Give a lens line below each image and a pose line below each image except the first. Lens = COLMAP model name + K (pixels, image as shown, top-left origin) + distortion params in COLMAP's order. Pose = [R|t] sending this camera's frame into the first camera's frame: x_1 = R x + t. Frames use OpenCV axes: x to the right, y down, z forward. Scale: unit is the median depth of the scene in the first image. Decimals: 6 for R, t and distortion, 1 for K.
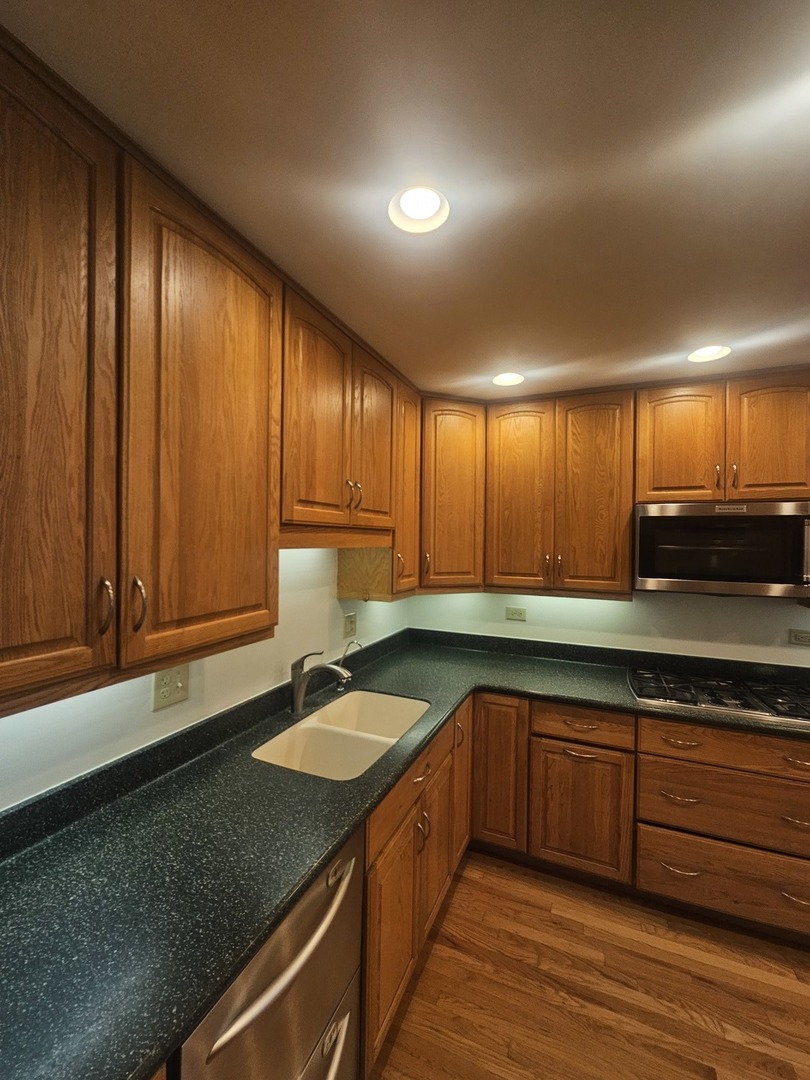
lens RADIAL K [[440.9, 0, 402.7], [0, 440.9, 542.5], [0, 0, 1]] dist [-0.001268, -0.000777]
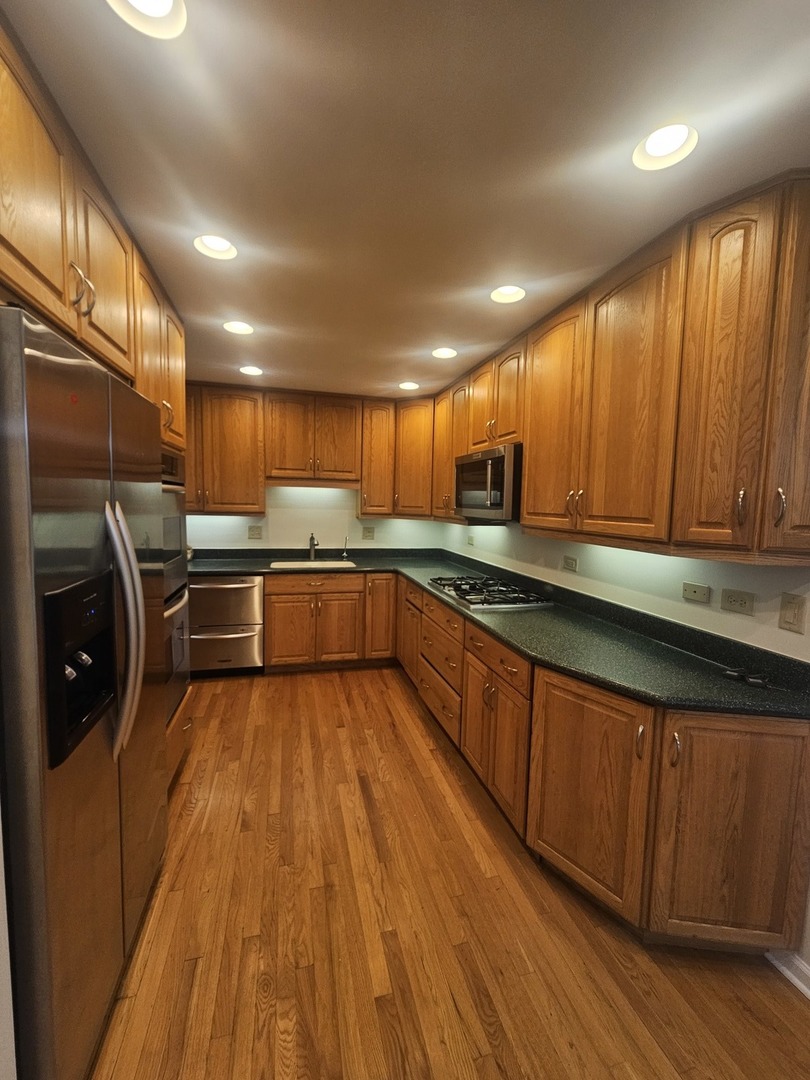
lens RADIAL K [[440.9, 0, 402.7], [0, 440.9, 542.5], [0, 0, 1]] dist [-0.001268, -0.000777]
pose [[0.613981, 0.074160, -0.785829, 1.860614], [-0.024831, 0.996899, 0.074678, 0.106206], [0.788930, -0.026338, 0.613918, -0.050208]]
